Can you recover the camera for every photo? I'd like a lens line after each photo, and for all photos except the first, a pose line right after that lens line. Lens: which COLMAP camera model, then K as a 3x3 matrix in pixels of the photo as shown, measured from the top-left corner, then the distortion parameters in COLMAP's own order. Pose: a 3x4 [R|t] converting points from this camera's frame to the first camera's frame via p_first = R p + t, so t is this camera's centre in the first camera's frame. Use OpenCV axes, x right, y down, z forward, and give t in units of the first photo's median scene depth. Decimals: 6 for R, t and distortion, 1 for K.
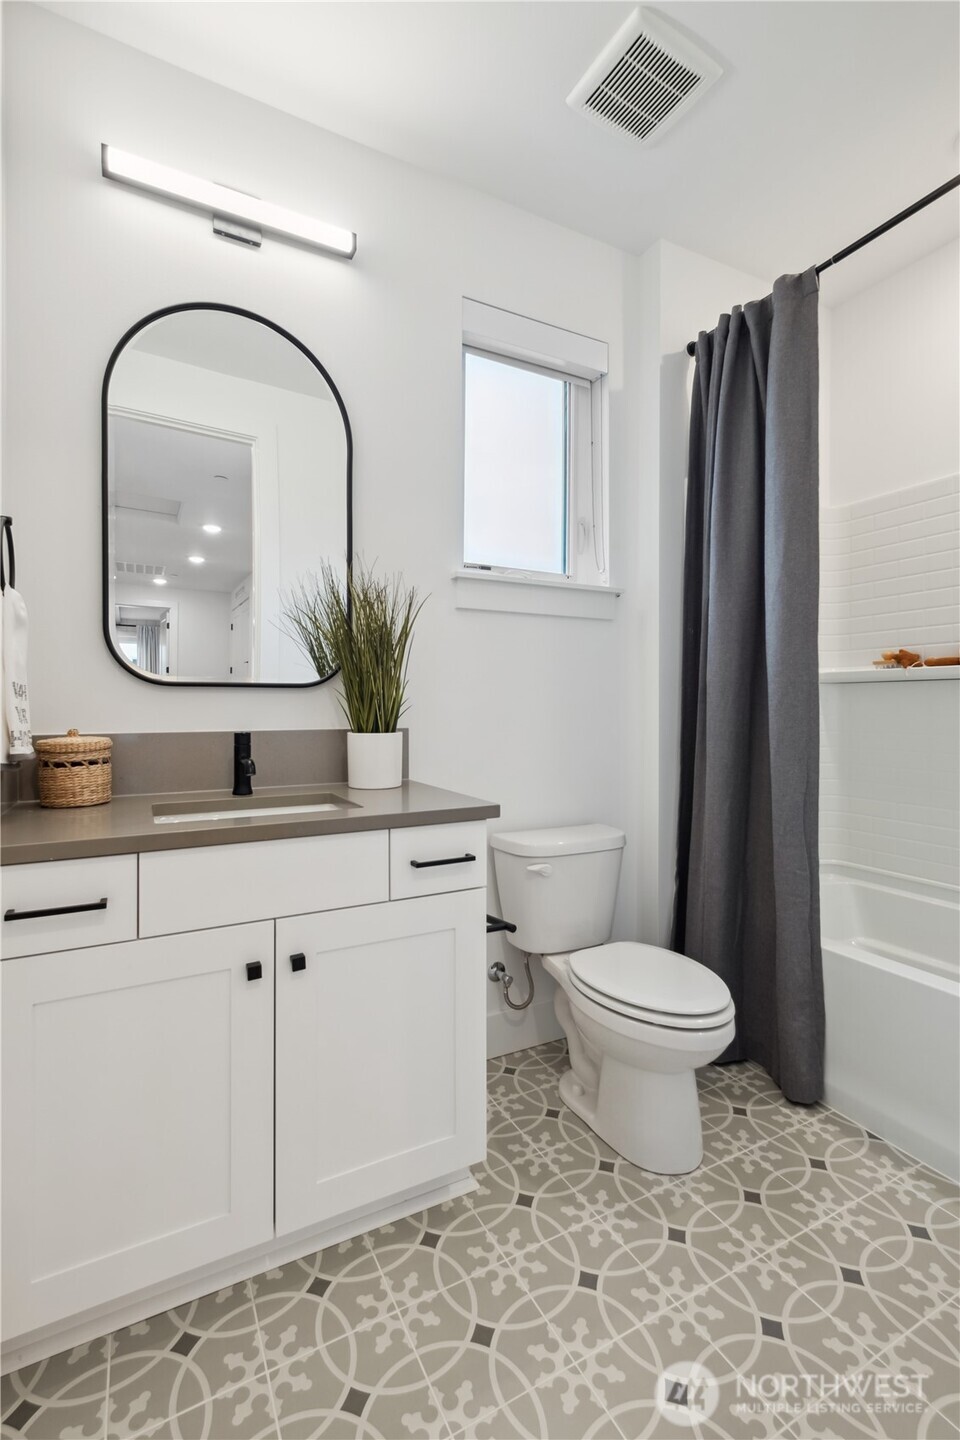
lens RADIAL K [[642.6, 0, 477.8], [0, 642.6, 720.9], [0, 0, 1]] dist [0.009983, 0.000373]
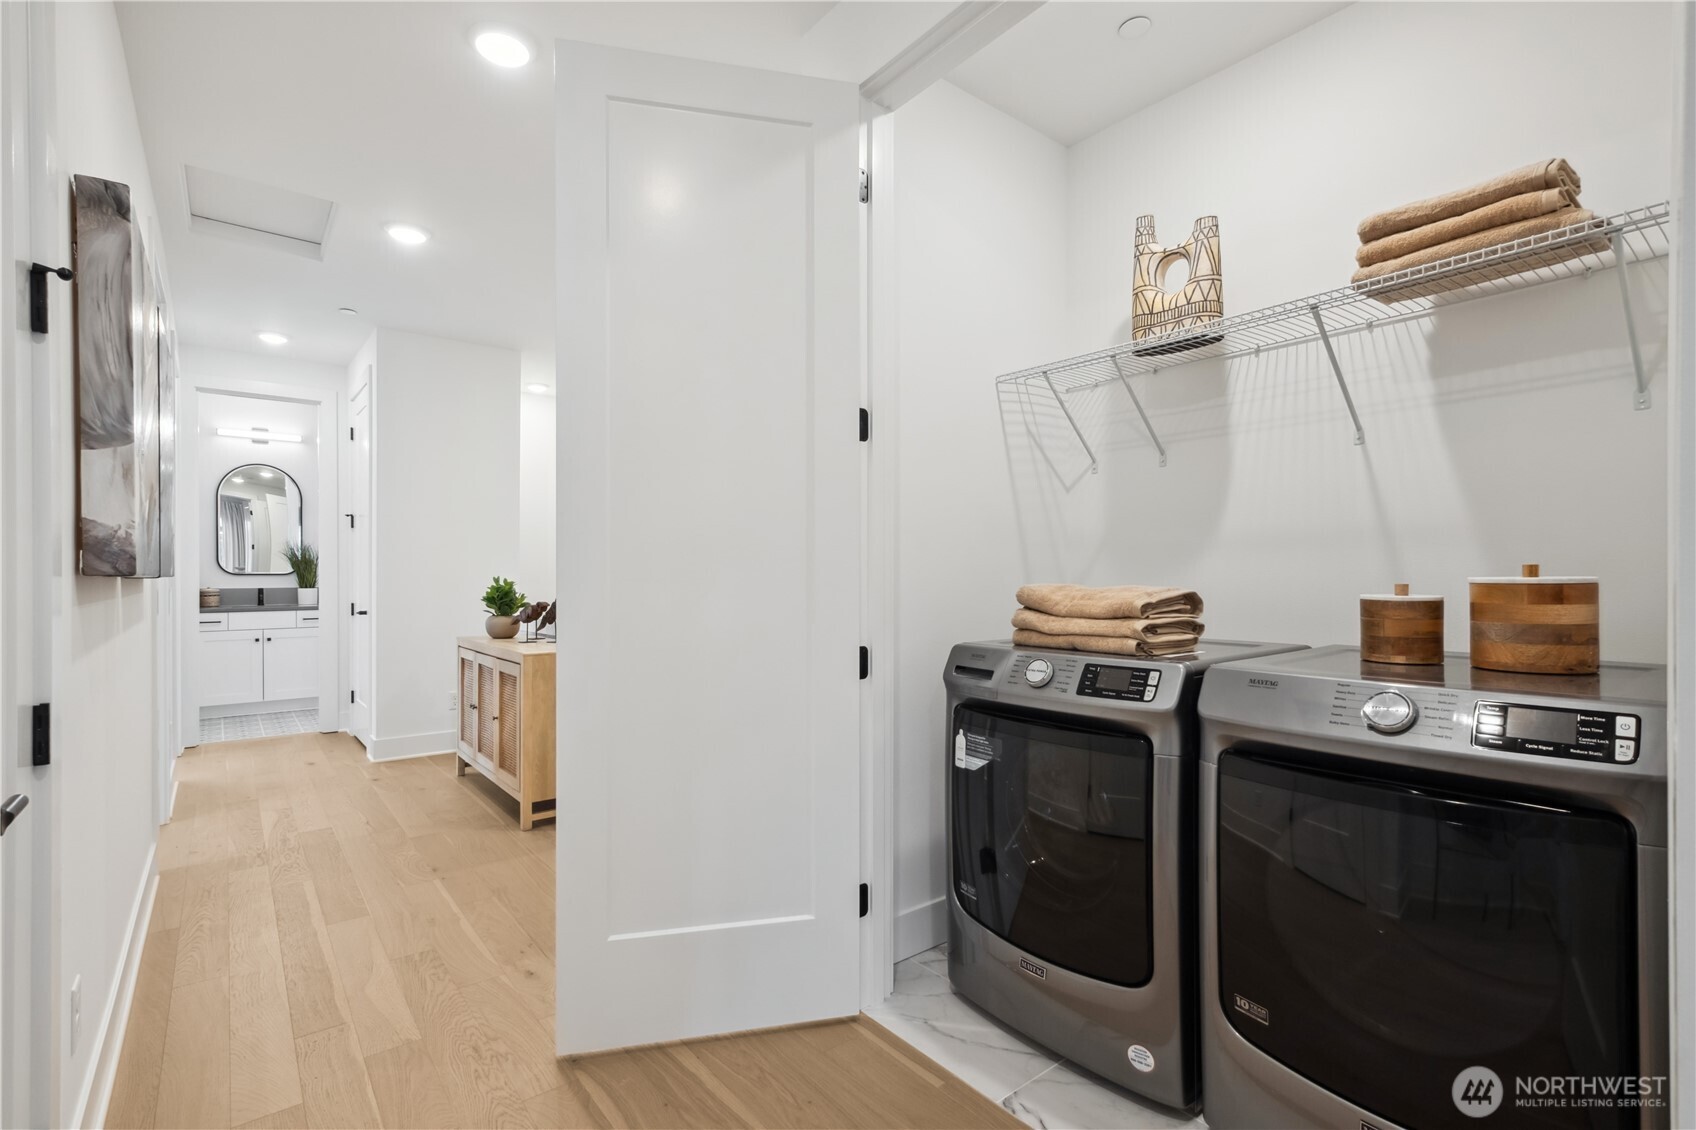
lens RADIAL K [[756.9, 0, 840.8], [0, 756.9, 571.0], [0, 0, 1]] dist [0.009983, 0.000373]
pose [[0.978333, -0.000120, 0.207040, 1.805821], [0.002690, 0.999923, -0.012128, -0.017236], [-0.207022, 0.012422, 0.978257, -3.595656]]
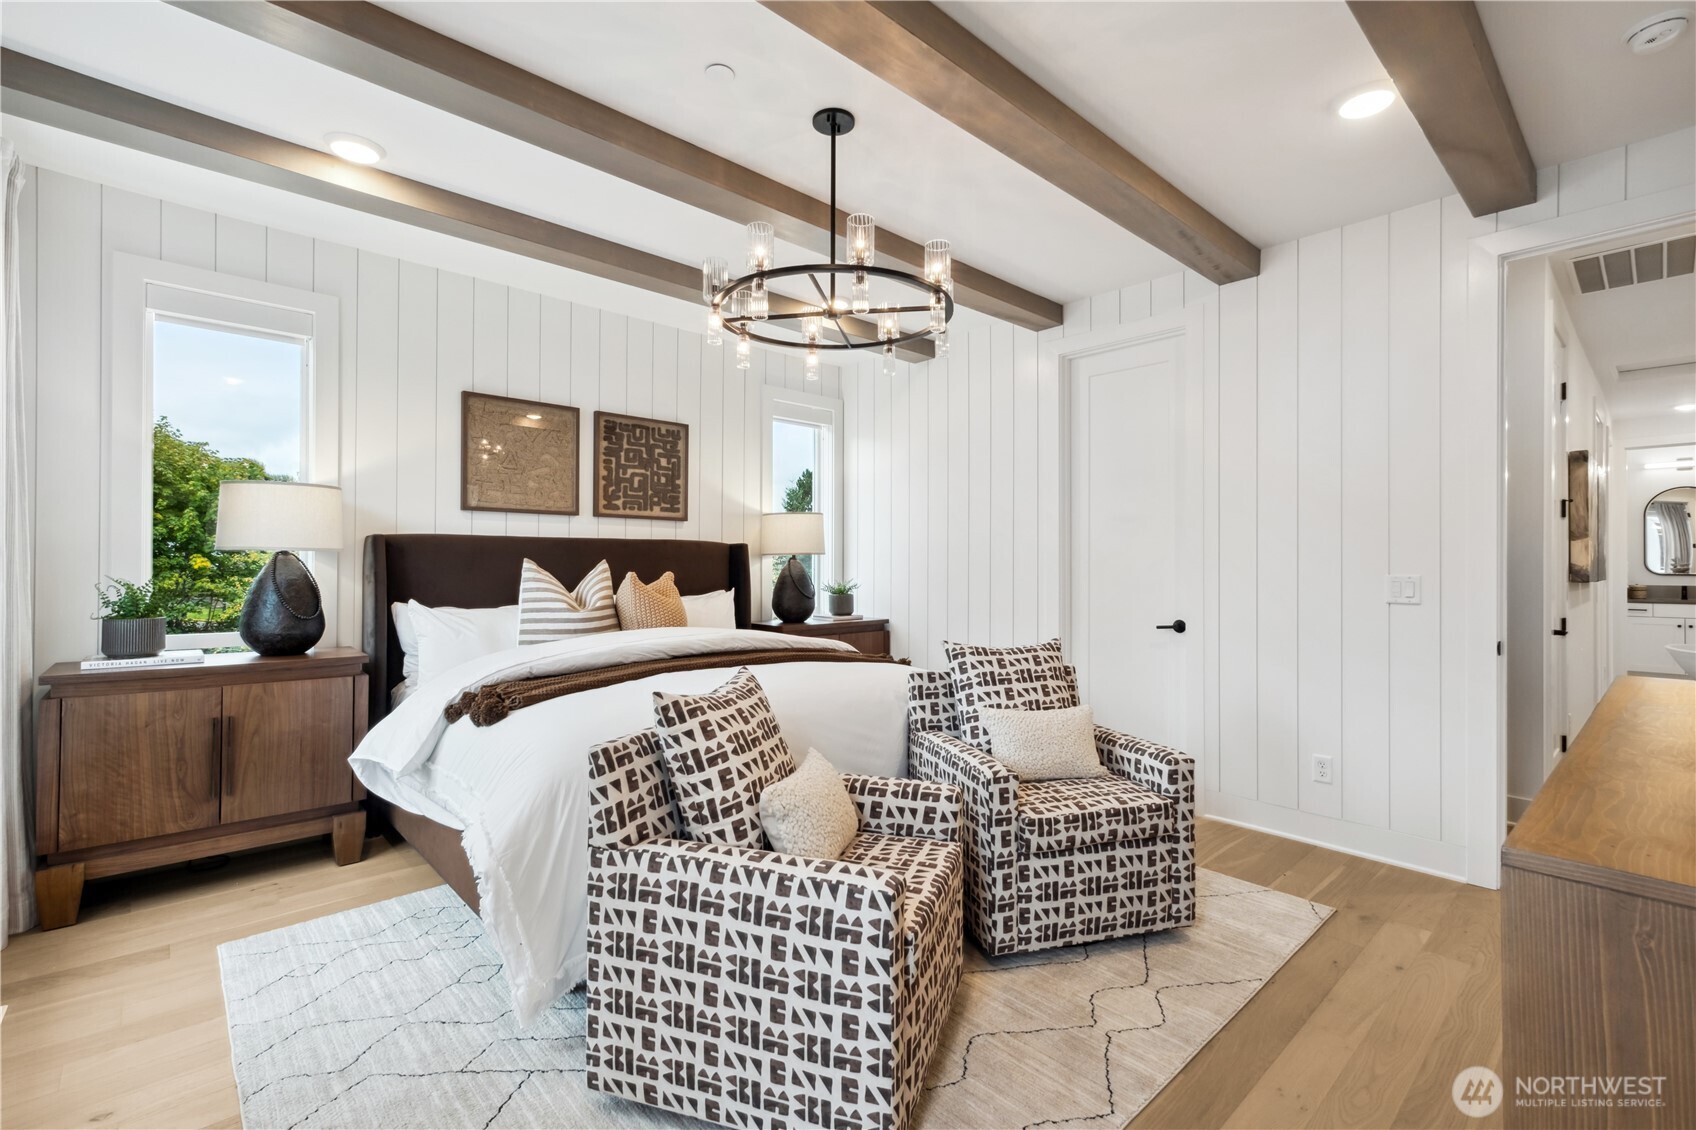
lens RADIAL K [[756.9, 0, 833.7], [0, 756.9, 561.5], [0, 0, 1]] dist [0.009983, 0.000373]
pose [[0.261400, -0.001298, -0.965230, 3.071338], [-0.012318, 0.999913, -0.004681, -0.052176], [0.965152, 0.013114, 0.261361, -5.799283]]
